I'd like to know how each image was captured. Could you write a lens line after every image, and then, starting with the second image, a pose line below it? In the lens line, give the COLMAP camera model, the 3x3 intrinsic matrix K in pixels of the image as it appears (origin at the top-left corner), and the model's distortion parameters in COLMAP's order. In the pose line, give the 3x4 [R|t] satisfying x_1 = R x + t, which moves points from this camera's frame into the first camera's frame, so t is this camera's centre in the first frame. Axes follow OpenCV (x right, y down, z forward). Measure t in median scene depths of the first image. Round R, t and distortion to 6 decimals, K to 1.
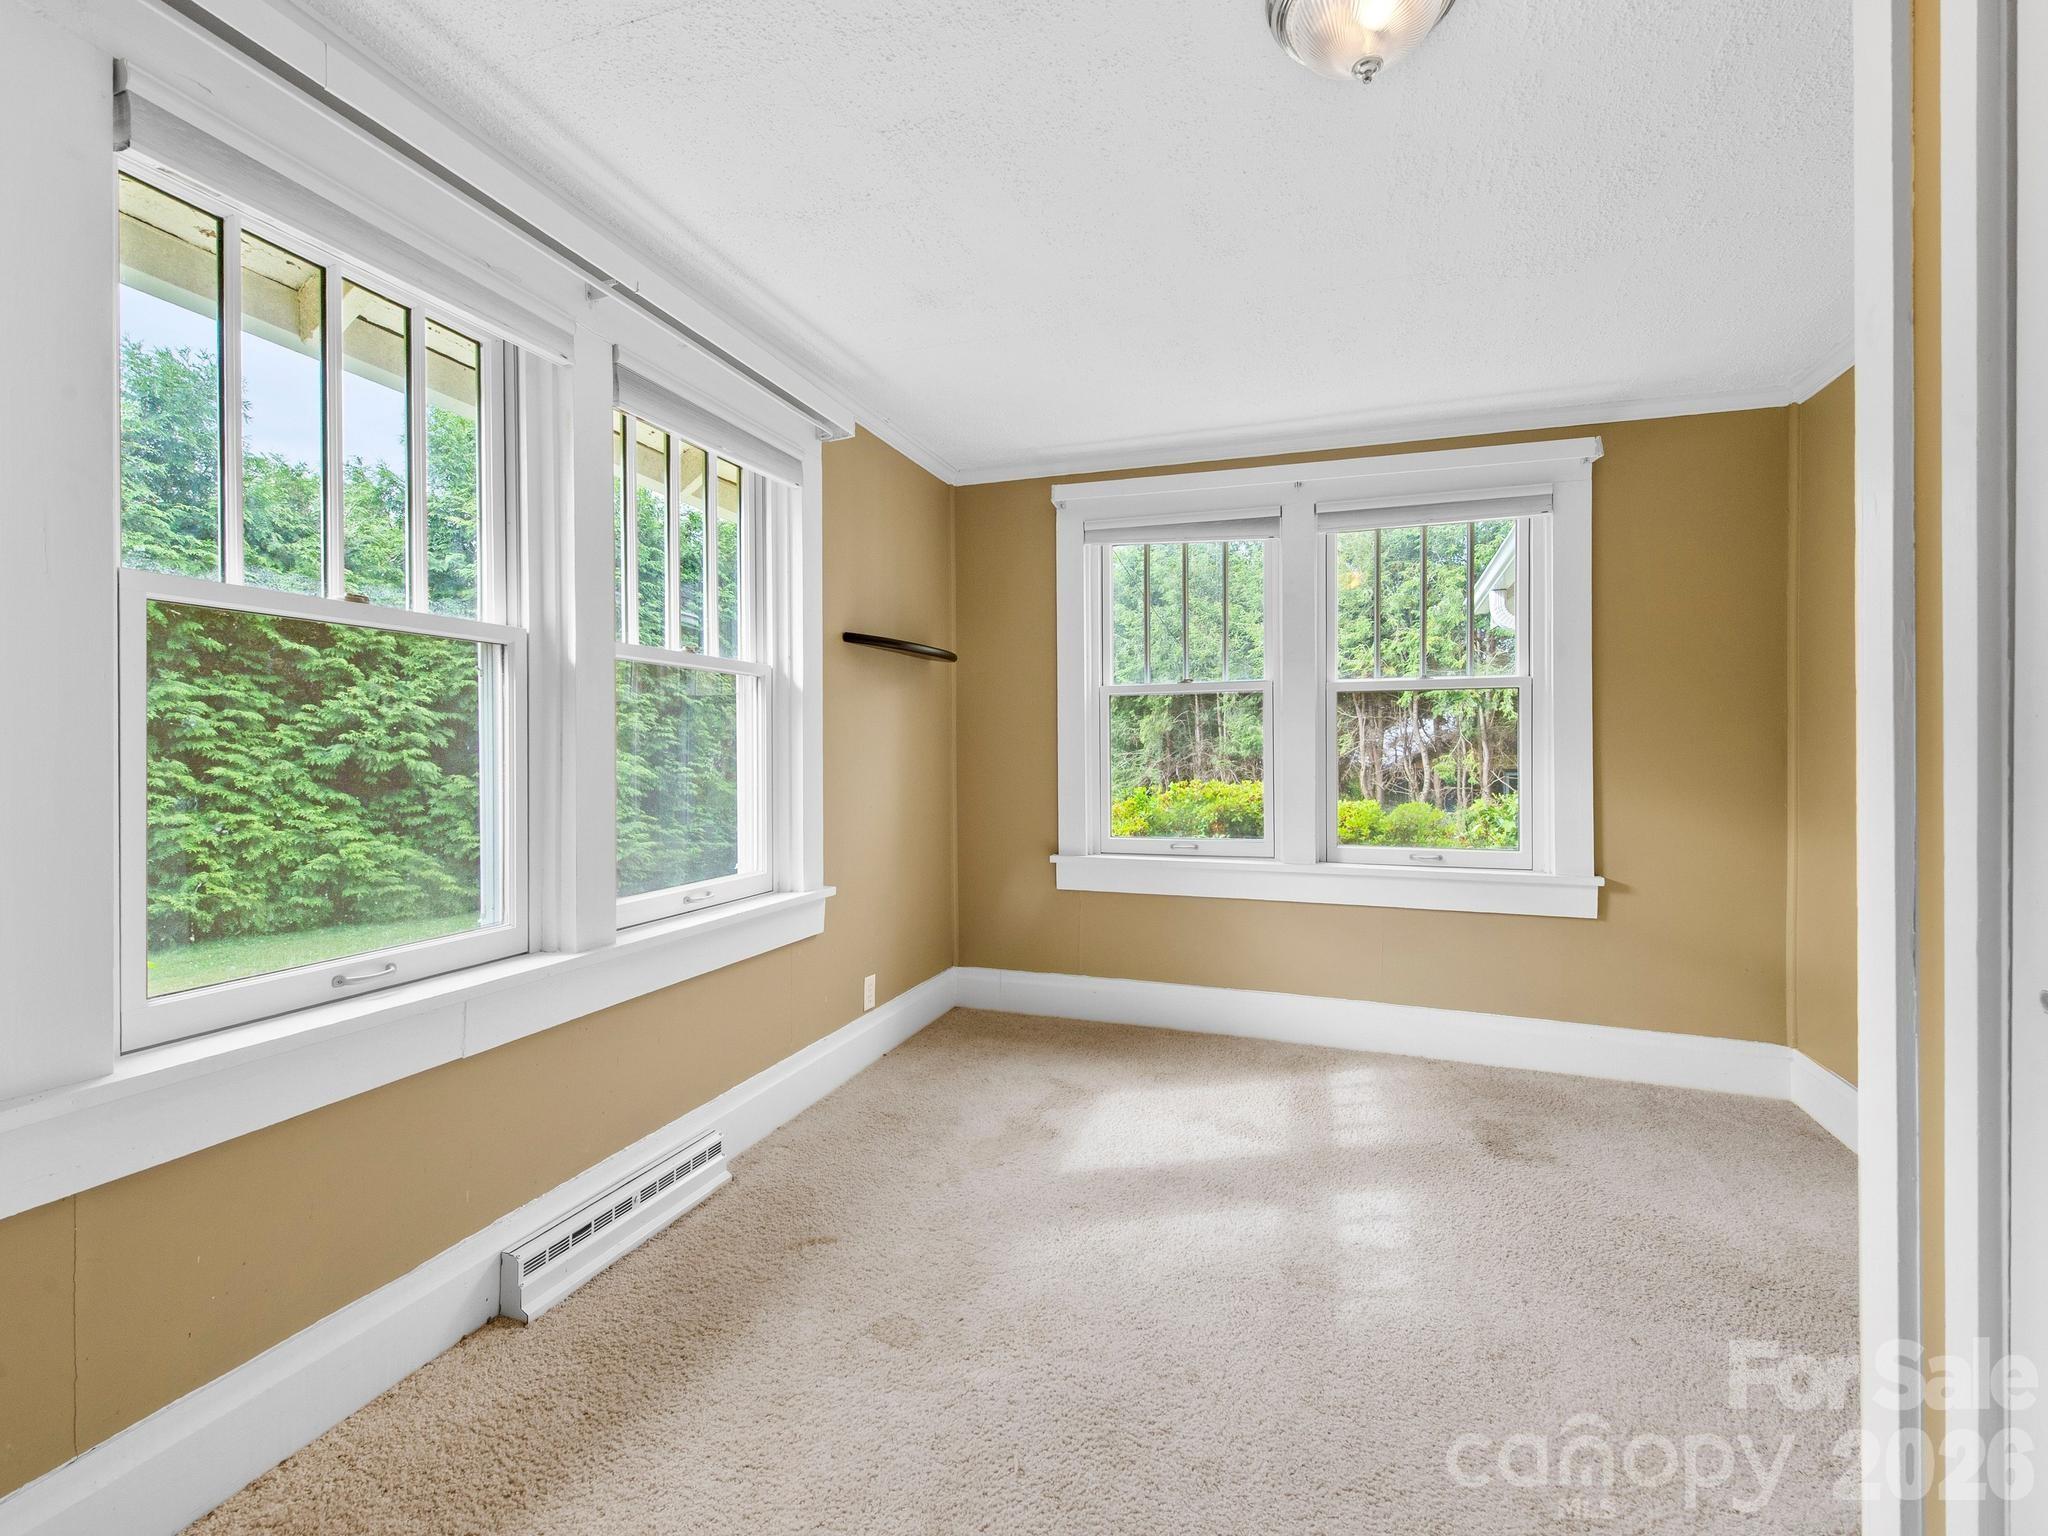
lens RADIAL K [[916.0, 0, 1016.6], [0, 916.0, 751.5], [0, 0, 1]] dist [0.017102, -0.005933]
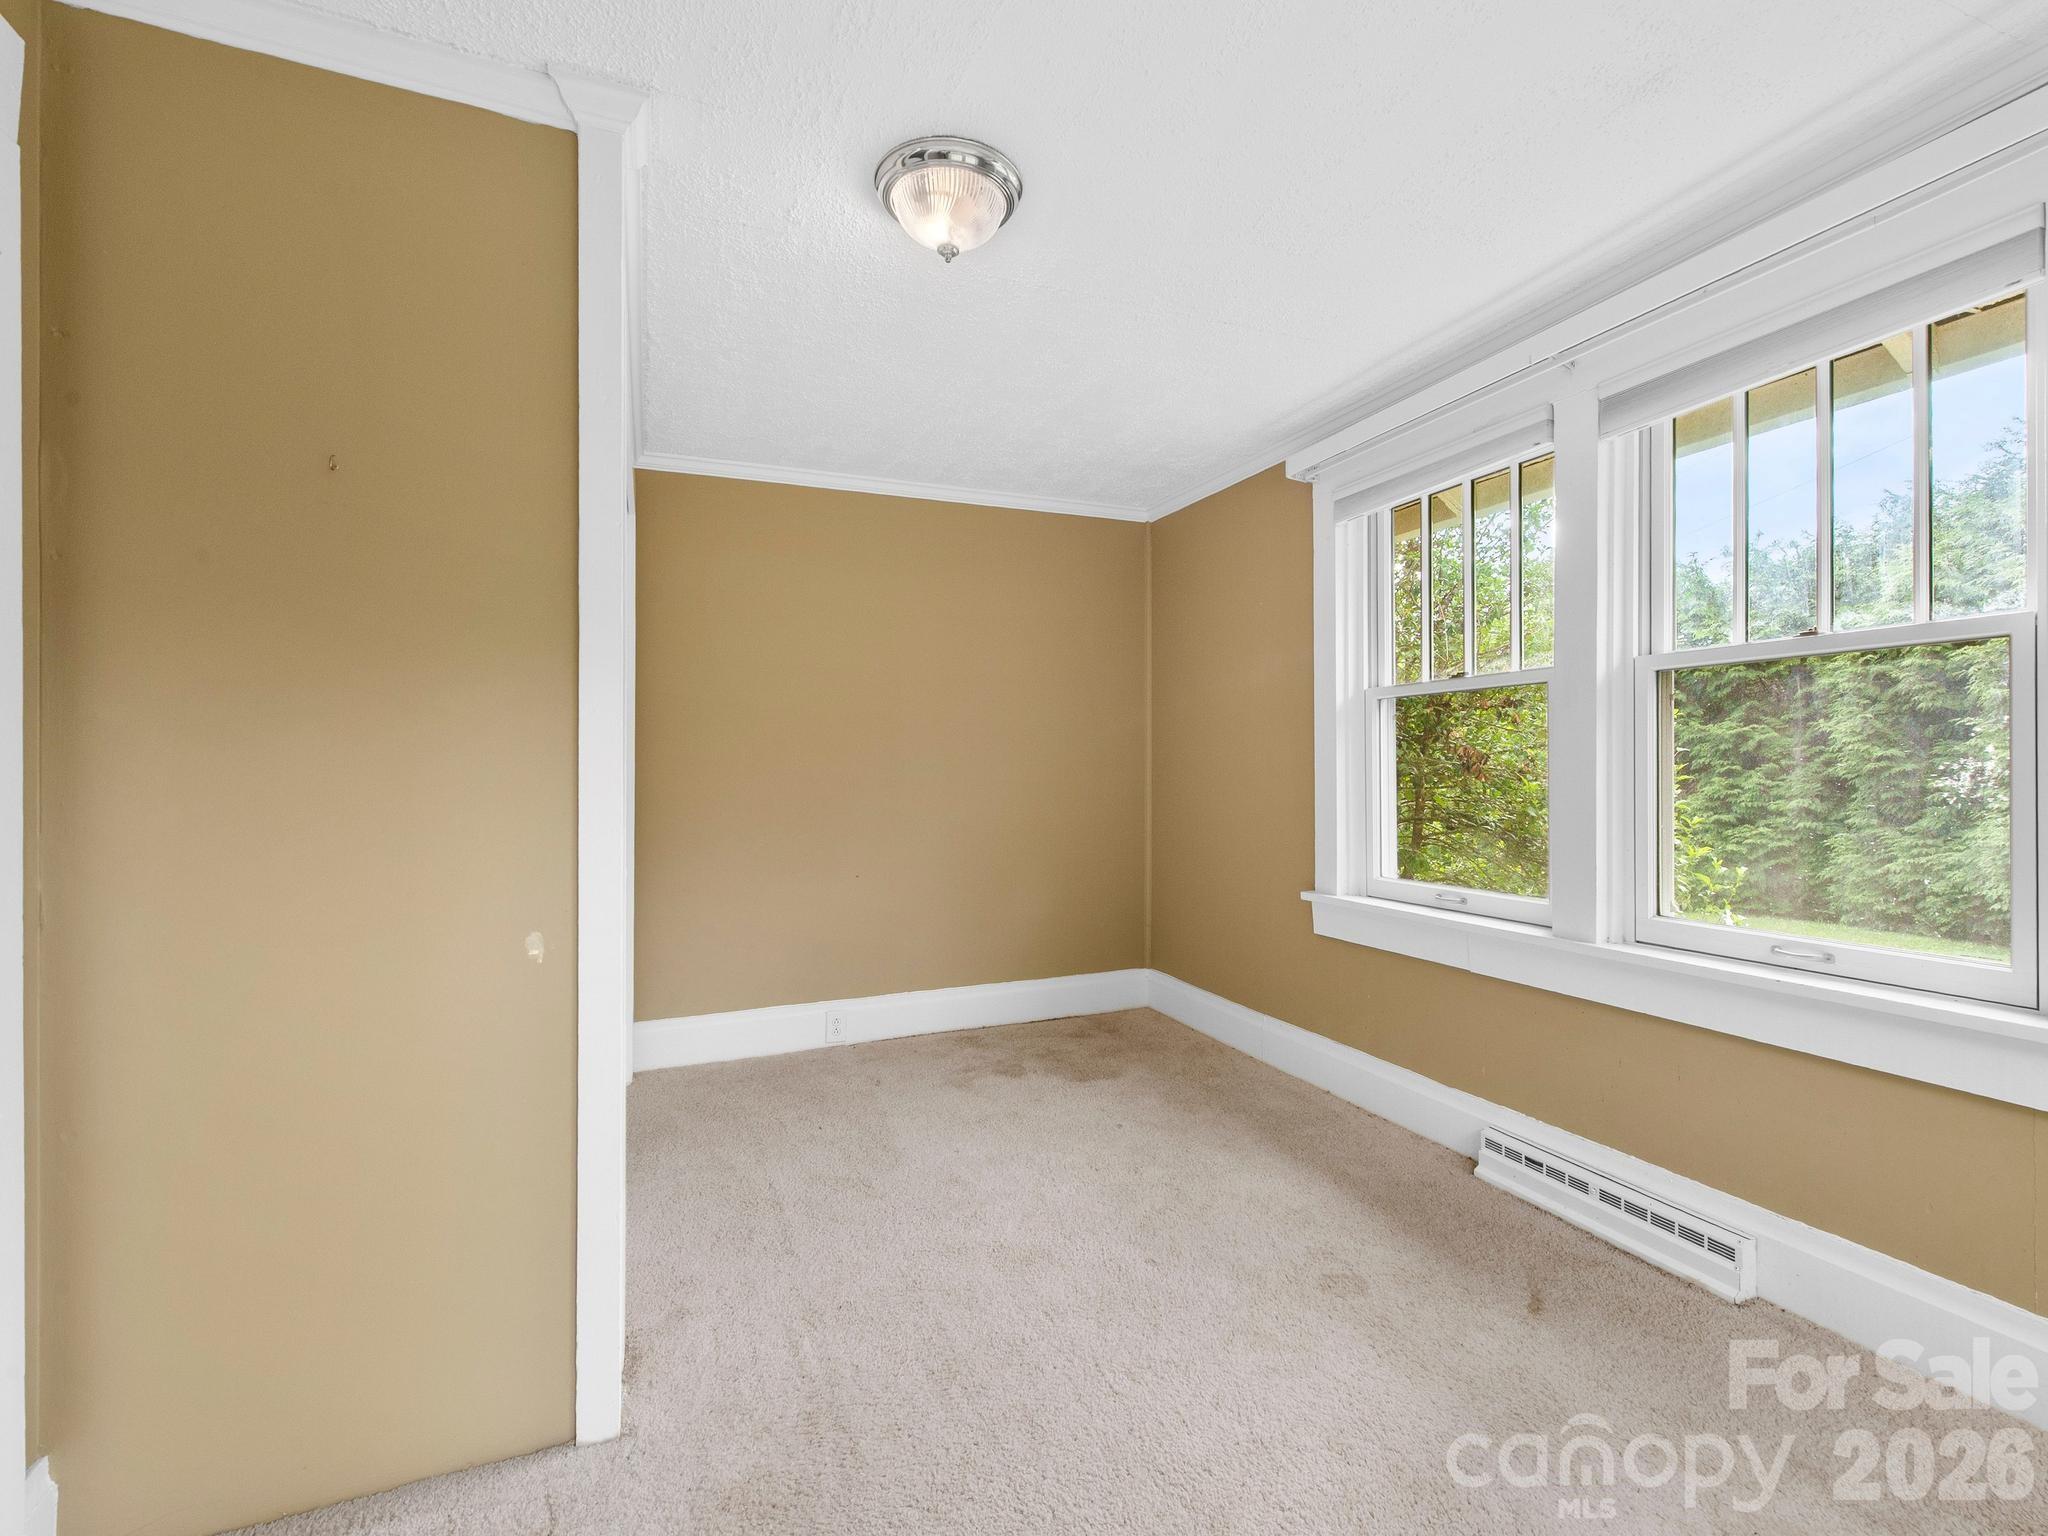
lens RADIAL K [[916.0, 0, 1016.6], [0, 916.0, 751.5], [0, 0, 1]] dist [0.017102, -0.005933]
pose [[-0.735230, 0.003154, -0.677811, 0.836054], [0.008421, 0.999954, -0.004482, -0.021621], [0.677766, -0.009003, -0.735223, 1.407398]]
